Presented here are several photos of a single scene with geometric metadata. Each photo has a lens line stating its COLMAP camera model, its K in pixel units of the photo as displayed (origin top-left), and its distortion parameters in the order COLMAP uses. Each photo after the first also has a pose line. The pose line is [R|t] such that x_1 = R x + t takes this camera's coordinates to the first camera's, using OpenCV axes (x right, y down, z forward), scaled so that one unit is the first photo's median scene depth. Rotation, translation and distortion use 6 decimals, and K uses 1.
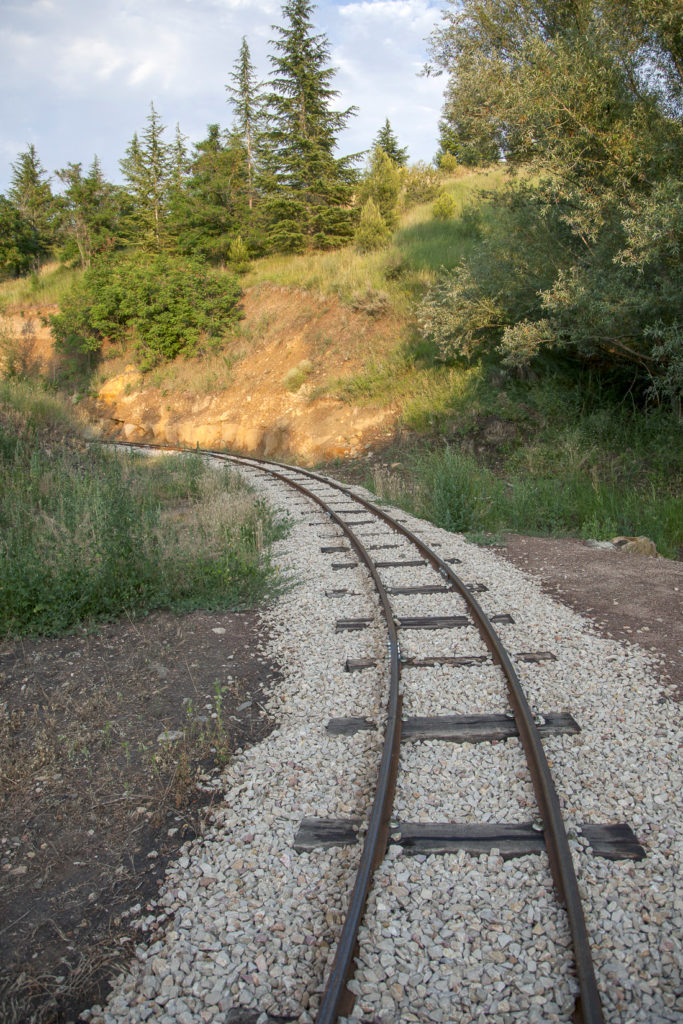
lens RADIAL K [[758.7, 0, 341.5], [0, 758.7, 512.0], [0, 0, 1]] dist [-0.074442, 0.004633]
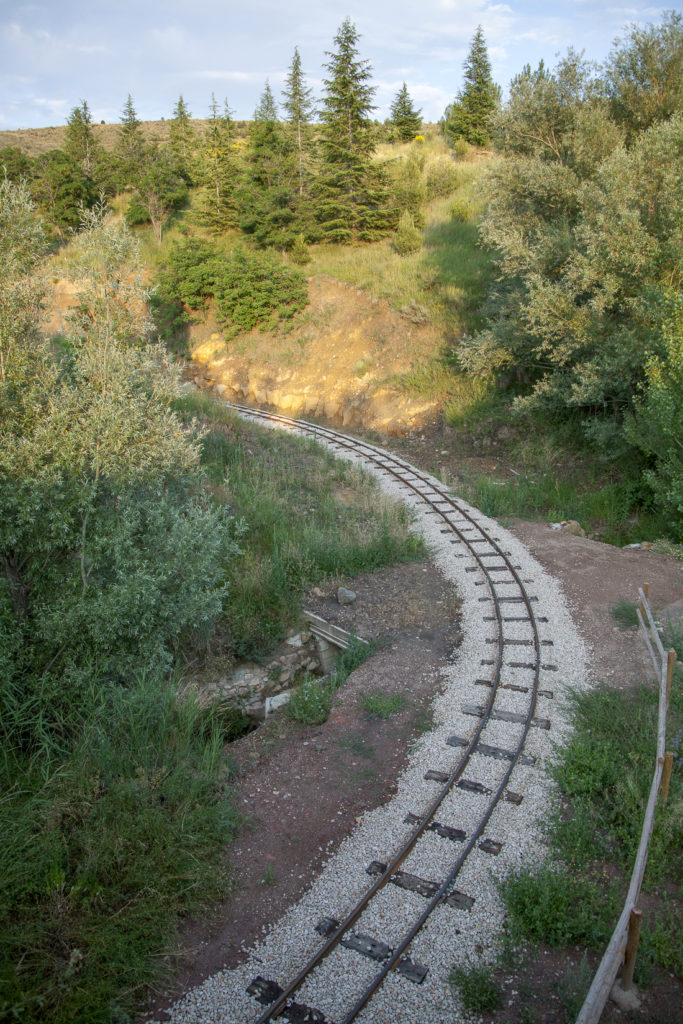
lens RADIAL K [[758.7, 0, 341.5], [0, 758.7, 512.0], [0, 0, 1]] dist [-0.074442, 0.004633]
pose [[0.999756, 0.001161, 0.022049, -0.126676], [-0.004437, 0.988805, 0.149146, -0.118569], [-0.021629, -0.149207, 0.988569, -0.443290]]
